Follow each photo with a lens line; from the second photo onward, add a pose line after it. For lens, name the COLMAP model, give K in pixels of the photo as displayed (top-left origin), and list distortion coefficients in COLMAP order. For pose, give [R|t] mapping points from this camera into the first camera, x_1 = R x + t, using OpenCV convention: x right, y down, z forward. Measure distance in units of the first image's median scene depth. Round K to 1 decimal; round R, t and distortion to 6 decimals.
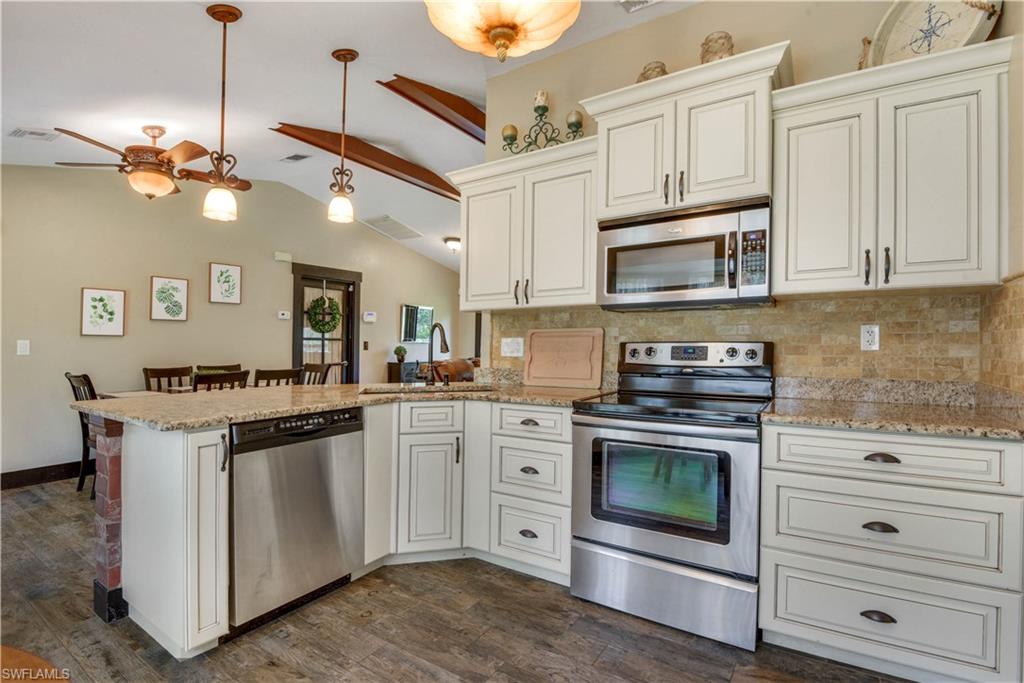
lens RADIAL K [[478.3, 0, 512.0], [0, 478.3, 341.5], [0, 0, 1]] dist [-0.002506, -0.017406]
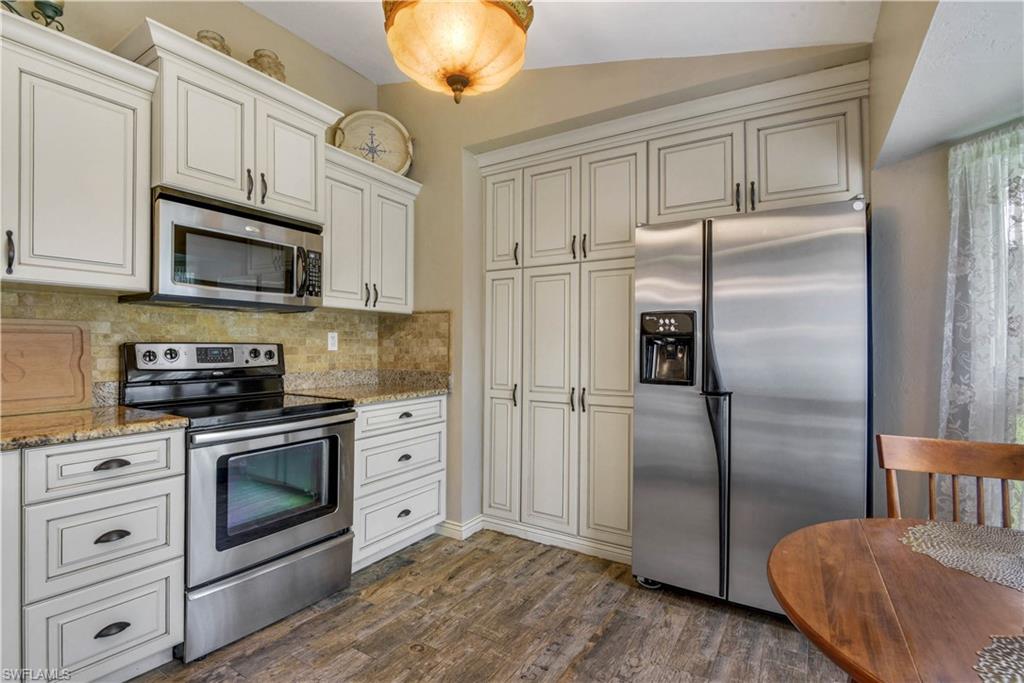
lens RADIAL K [[478.3, 0, 512.0], [0, 478.3, 341.5], [0, 0, 1]] dist [-0.002506, -0.017406]
pose [[-0.025947, 0.009720, 0.999616, -0.620687], [-0.013783, 0.999854, -0.010080, -0.000511], [-0.999568, -0.014039, -0.025810, 0.466695]]
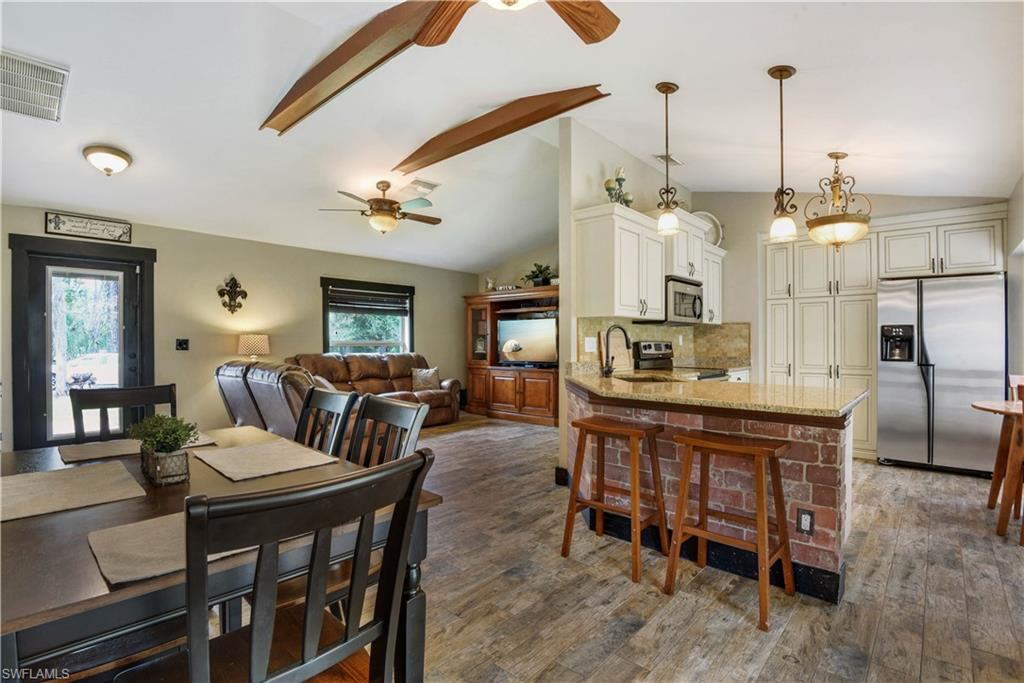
lens RADIAL K [[470.9, 0, 535.9], [0, 470.9, 340.6], [0, 0, 1]] dist [-0.012544, -0.014131]
pose [[0.139253, 0.002834, 0.990253, -1.718259], [-0.009387, 0.999955, -0.001542, 0.004573], [-0.990212, -0.009081, 0.139273, 1.304513]]
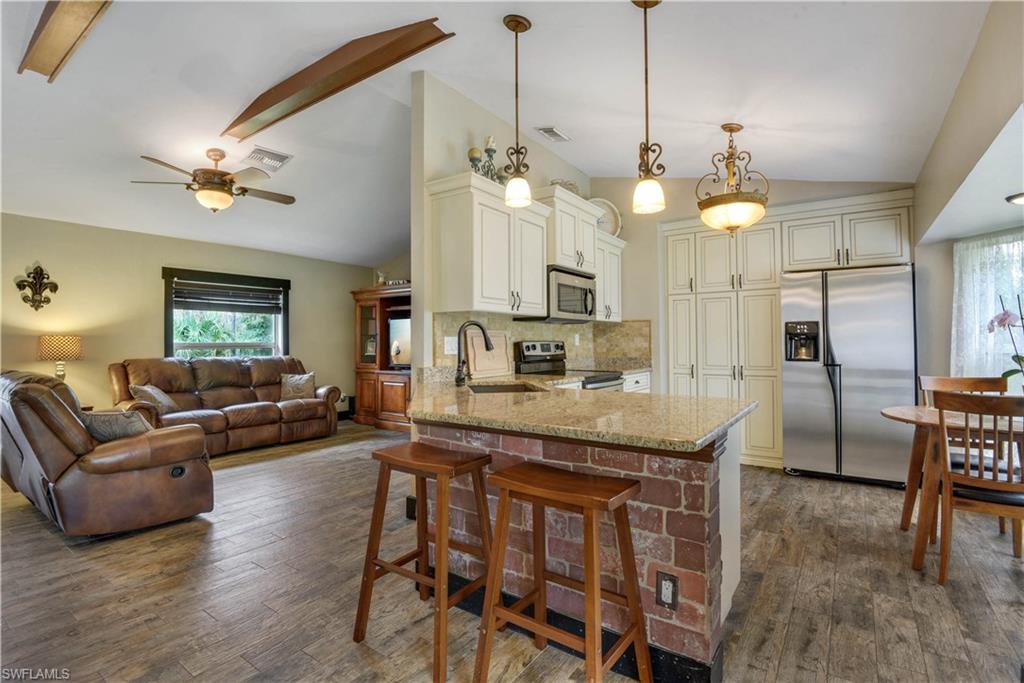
lens RADIAL K [[468.6, 0, 526.1], [0, 468.6, 332.6], [0, 0, 1]] dist [0.002551, -0.023605]
pose [[0.030497, 0.020180, 0.999331, -1.405513], [-0.002622, 0.999794, -0.020110, 0.003729], [-0.999531, -0.002007, 0.030543, 1.081412]]
